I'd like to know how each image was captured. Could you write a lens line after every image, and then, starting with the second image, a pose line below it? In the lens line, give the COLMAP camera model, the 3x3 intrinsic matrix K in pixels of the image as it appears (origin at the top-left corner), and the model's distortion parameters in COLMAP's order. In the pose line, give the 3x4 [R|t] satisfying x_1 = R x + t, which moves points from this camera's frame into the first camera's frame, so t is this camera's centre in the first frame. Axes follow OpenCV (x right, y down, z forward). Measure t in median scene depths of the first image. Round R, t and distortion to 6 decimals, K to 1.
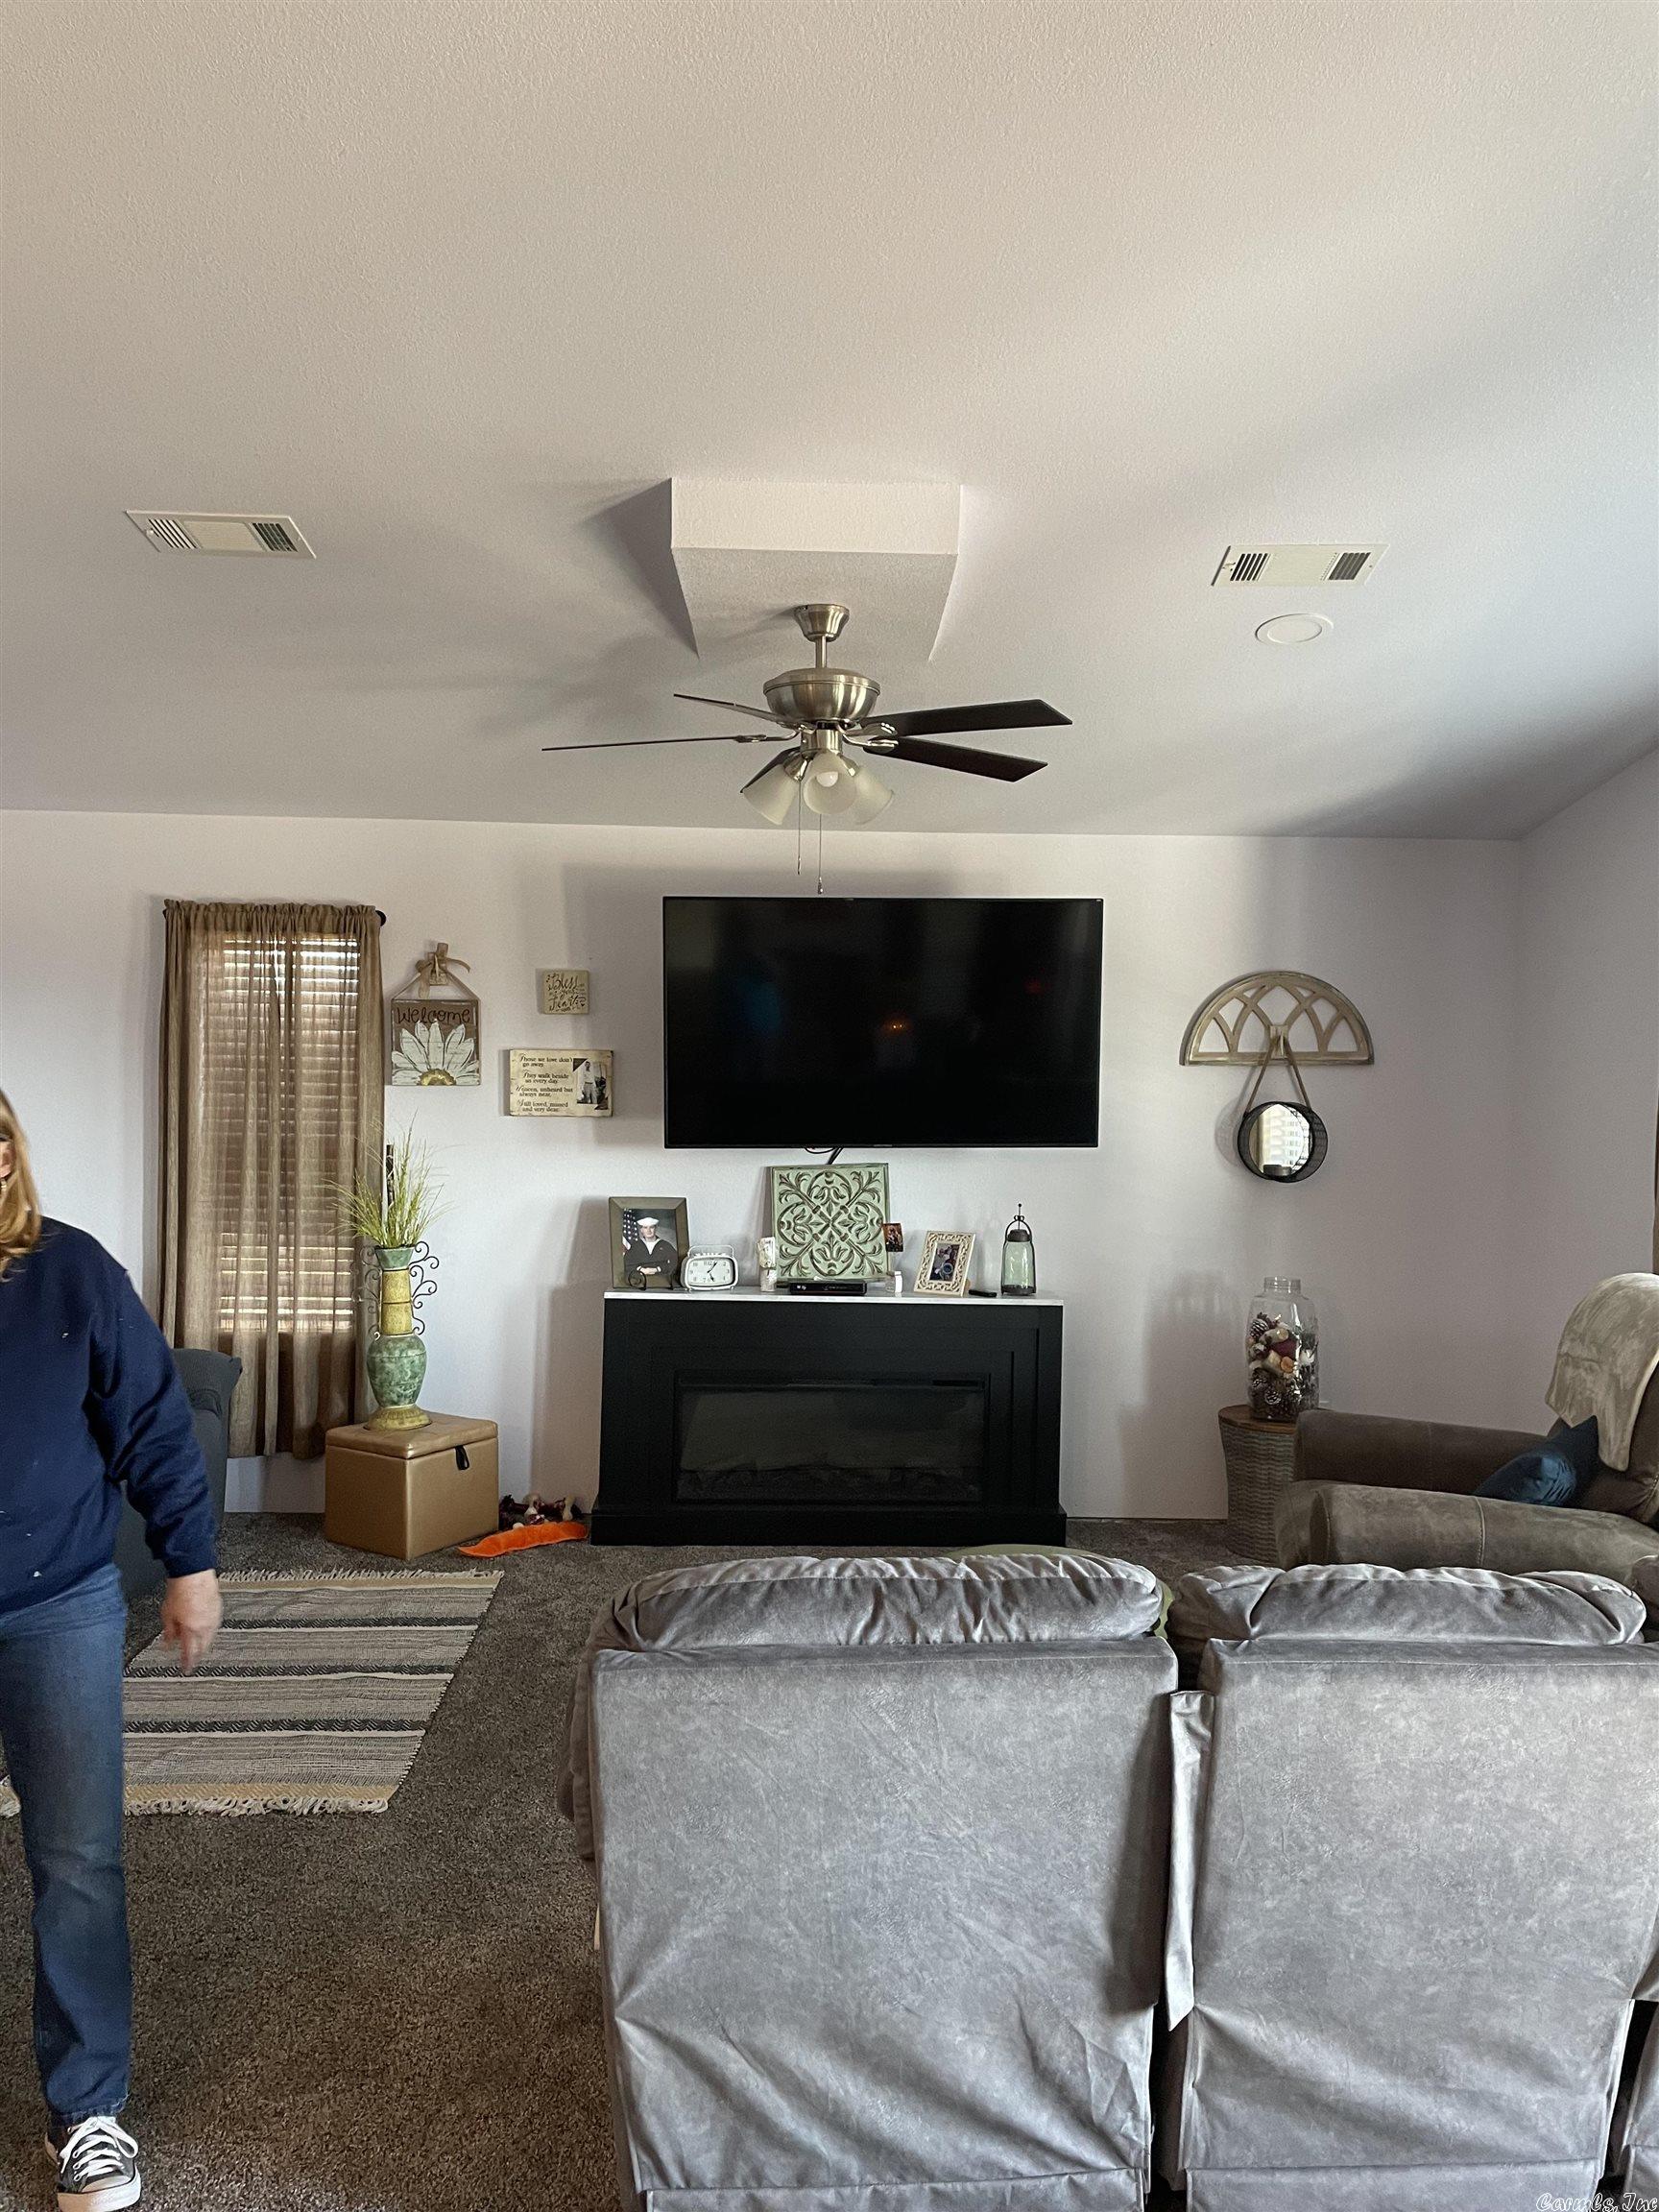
lens RADIAL K [[1646.5, 0, 829.5], [0, 1646.5, 1106.0], [0, 0, 1]] dist [0.087540, -0.111130]
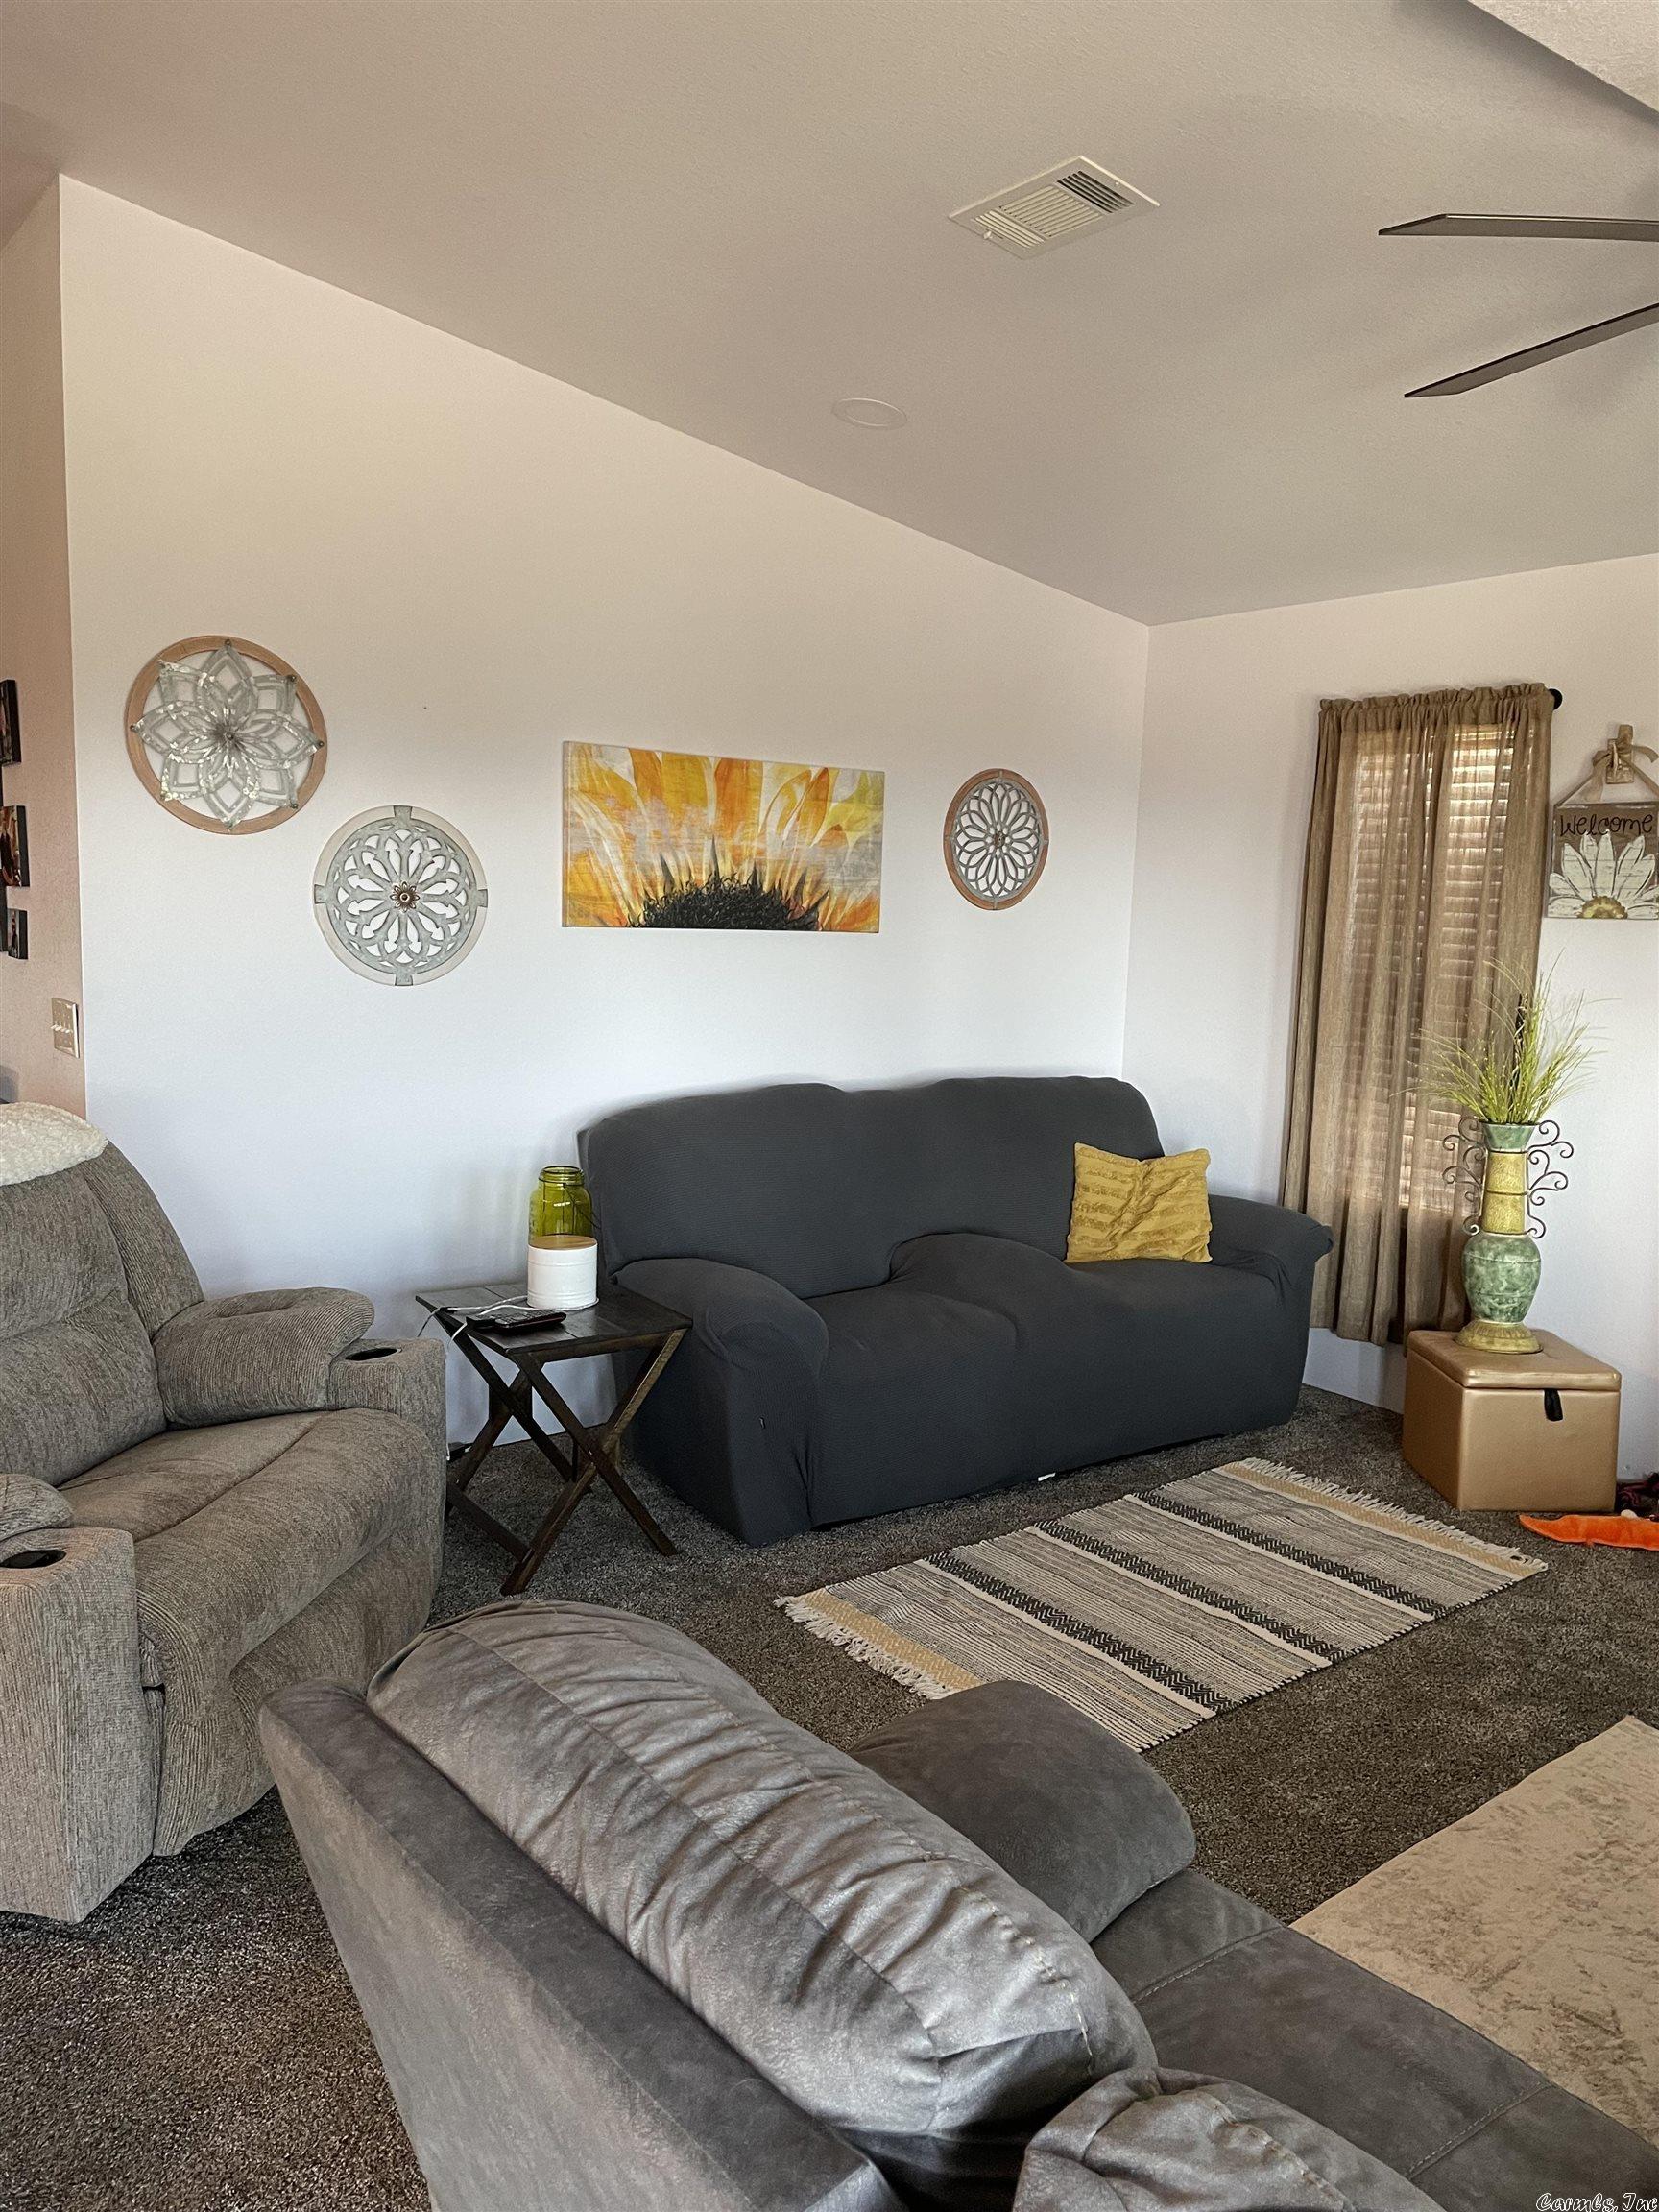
lens RADIAL K [[1646.5, 0, 829.5], [0, 1646.5, 1106.0], [0, 0, 1]] dist [0.087540, -0.111130]
pose [[0.592065, 0.111115, -0.798193, 0.172751], [-0.041292, 0.993331, 0.107650, 0.005126], [0.804832, -0.030777, 0.592705, 0.264590]]
